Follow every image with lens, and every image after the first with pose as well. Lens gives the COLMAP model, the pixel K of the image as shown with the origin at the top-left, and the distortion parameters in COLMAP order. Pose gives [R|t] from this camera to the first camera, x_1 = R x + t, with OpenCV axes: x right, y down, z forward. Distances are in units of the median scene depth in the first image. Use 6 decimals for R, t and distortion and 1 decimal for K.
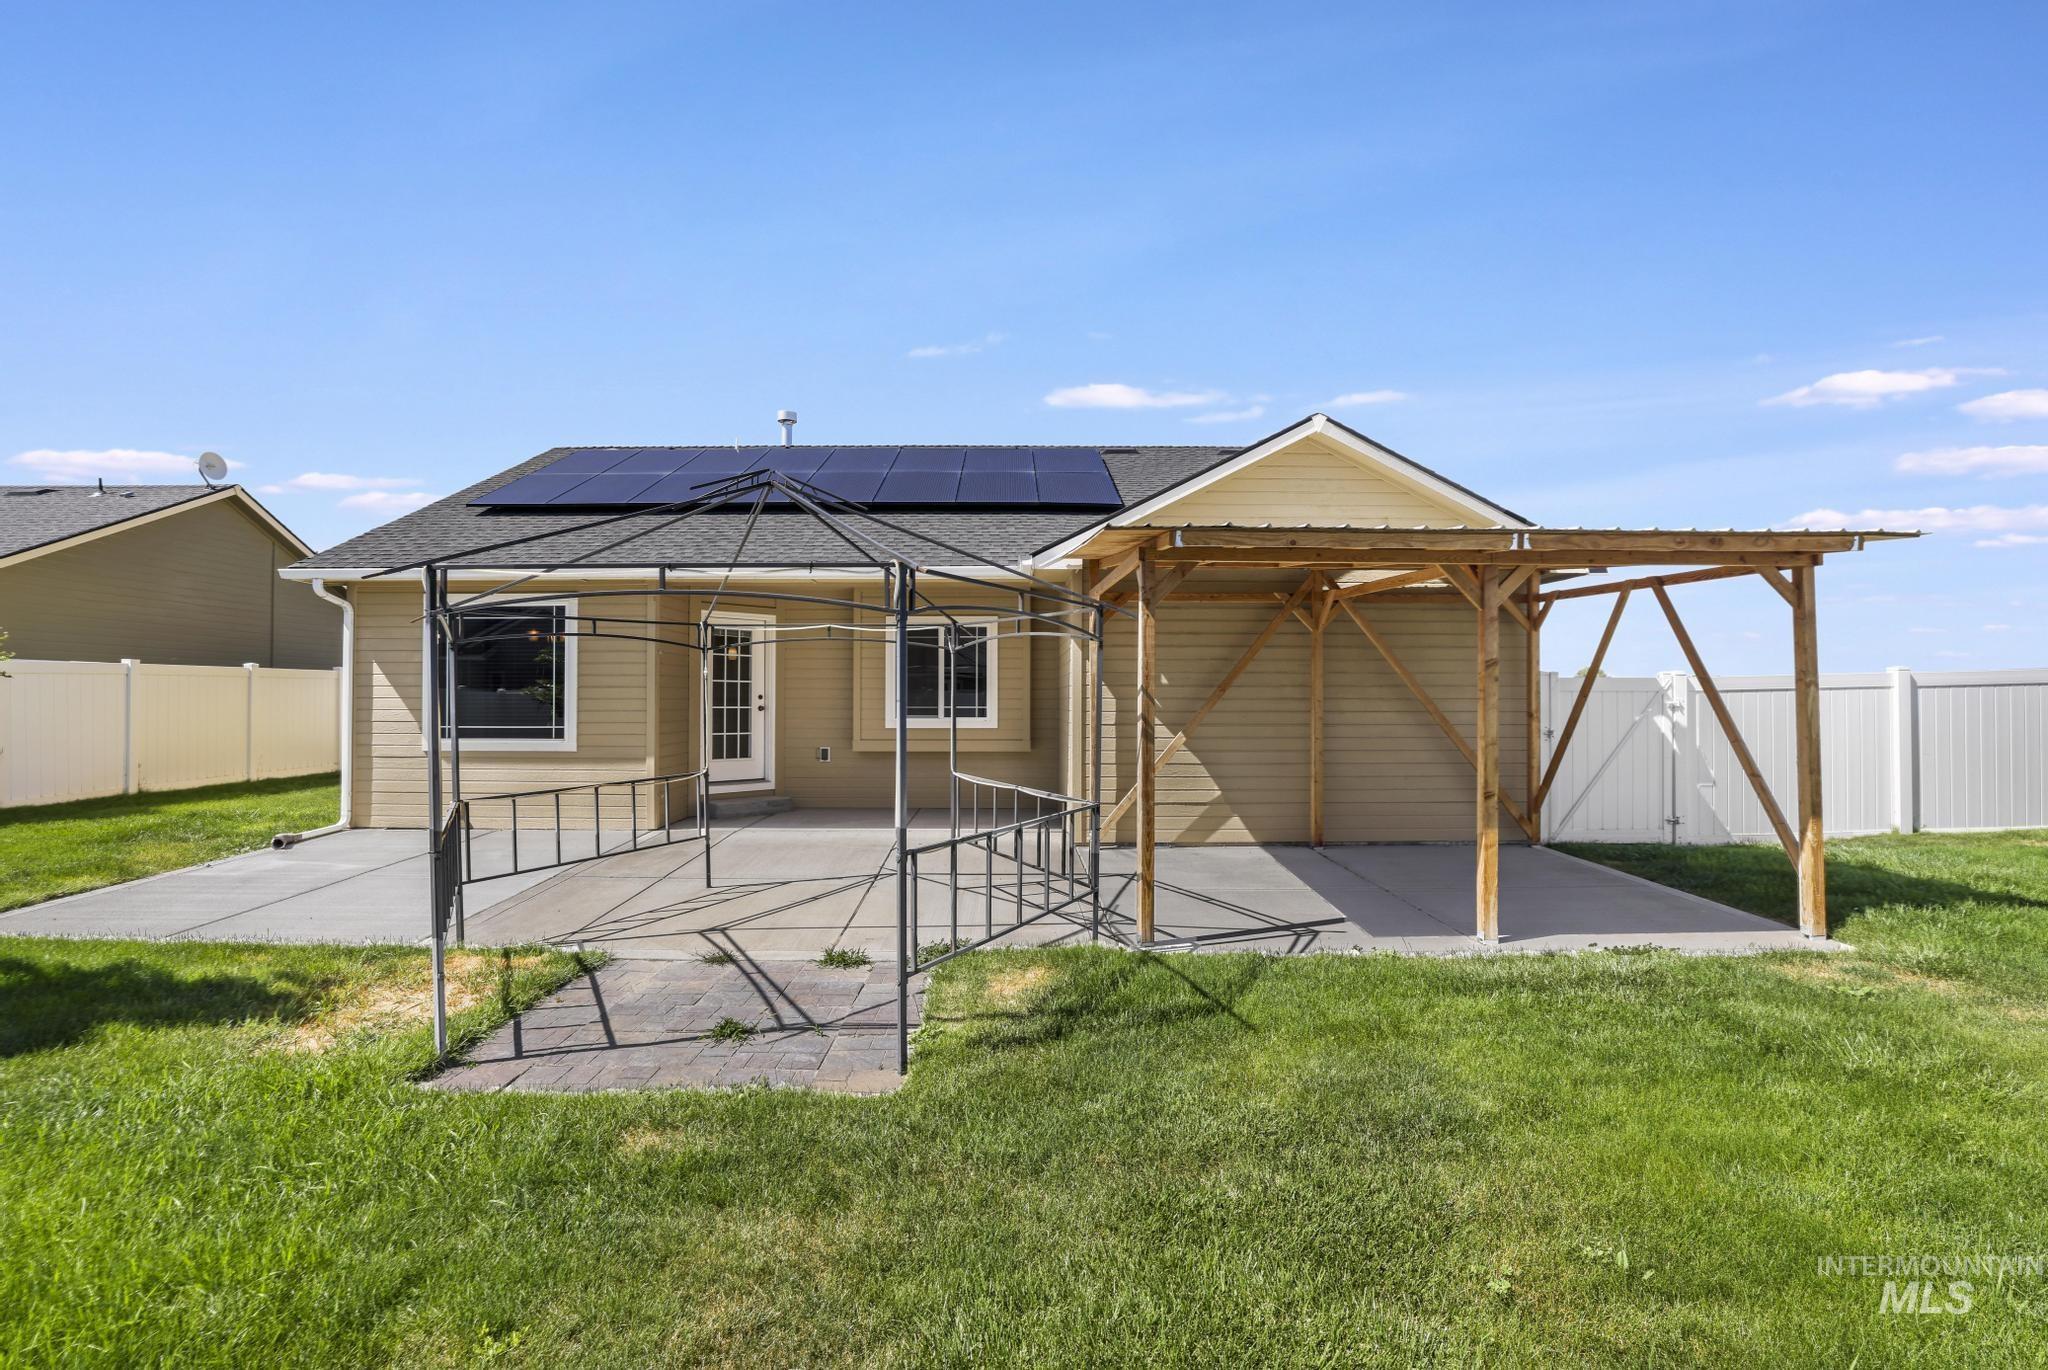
lens RADIAL K [[886.9, 0, 1024.0], [0, 886.9, 685.0], [0, 0, 1]] dist [-0.002846, -0.000278]
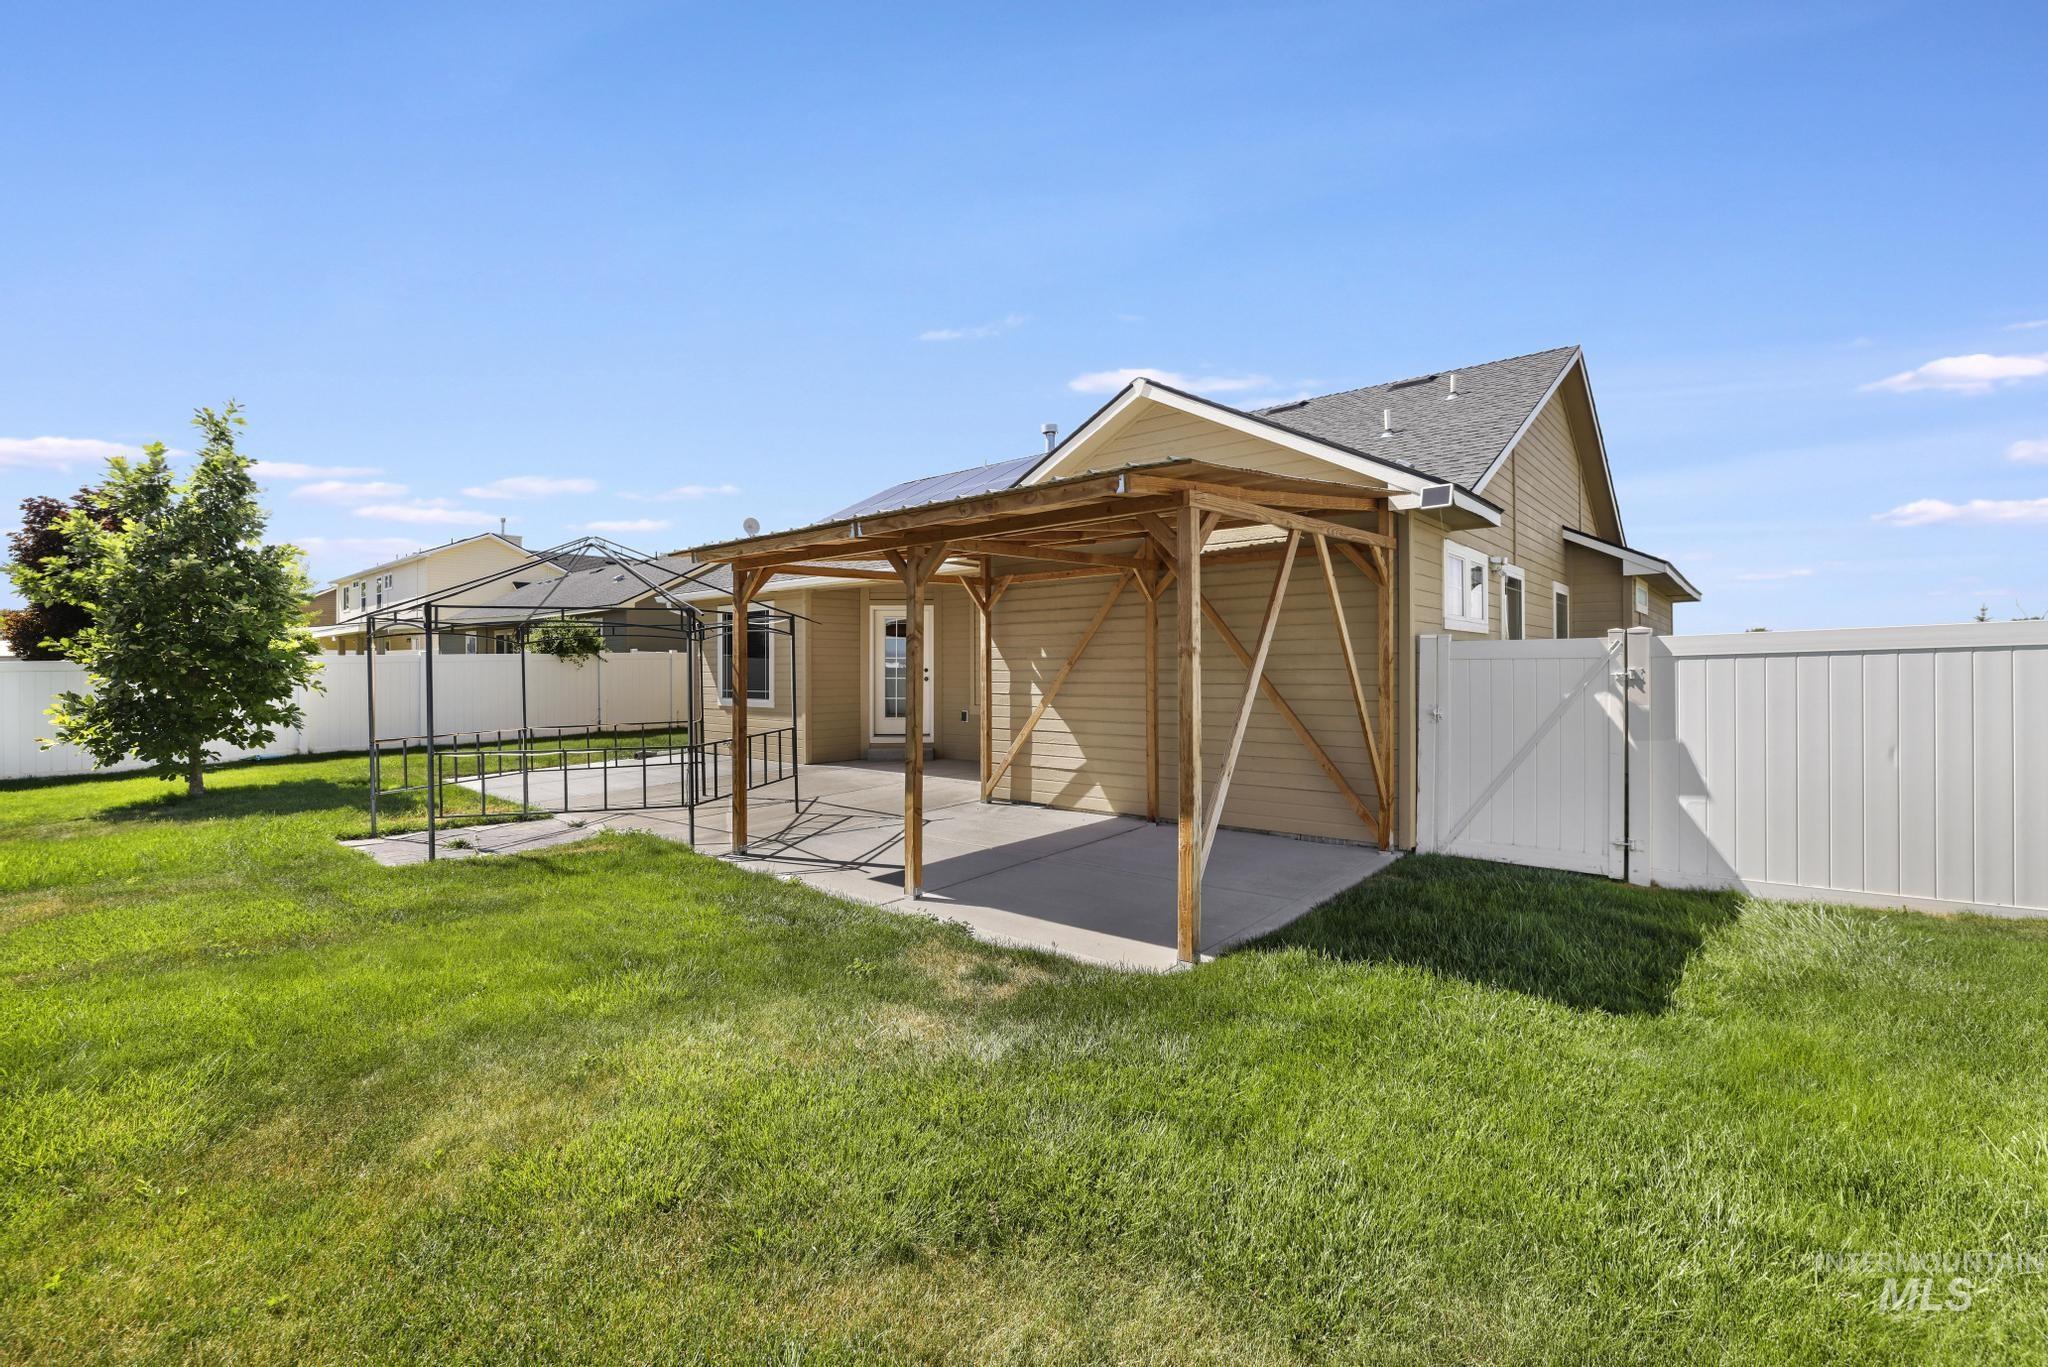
lens RADIAL K [[871.7, 0, 1024.0], [0, 871.7, 683.5], [0, 0, 1]] dist [0.000753, -0.000029]
pose [[0.758564, 0.005290, -0.651577, 0.820956], [0.014977, 0.999561, 0.025551, 0.003017], [0.651427, -0.029141, 0.758152, 0.174690]]
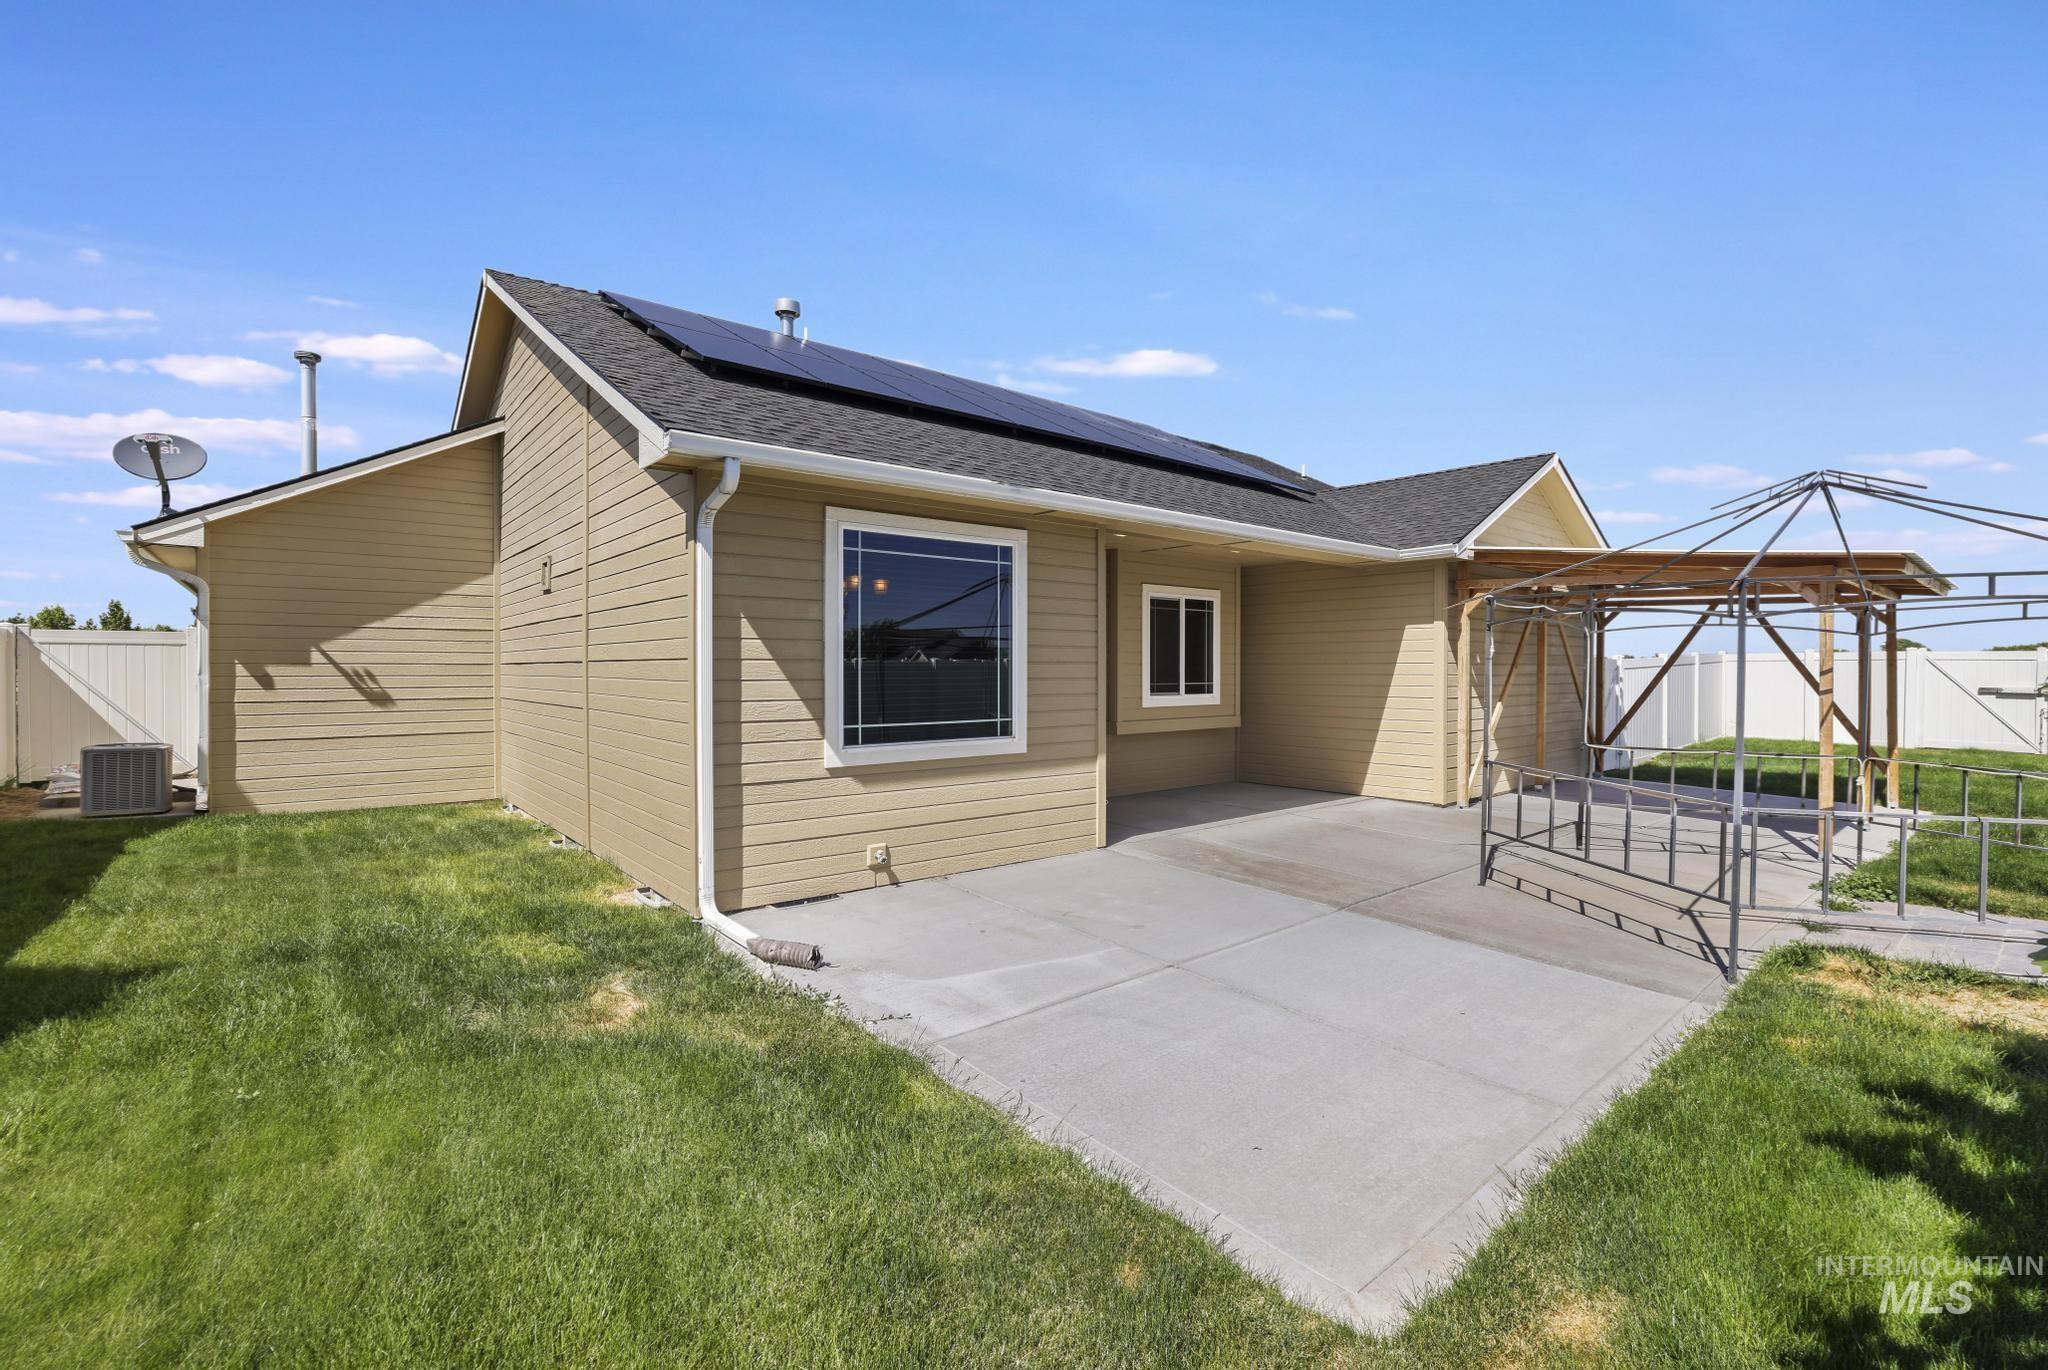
lens RADIAL K [[861.0, 0, 1024.0], [0, 861.0, 685.0], [0, 0, 1]] dist [-0.002601, -0.000503]
pose [[0.769325, -0.013169, 0.638721, -1.014443], [-0.010153, 0.999409, 0.032834, -0.002609], [-0.638776, -0.031745, 0.768737, 0.497997]]
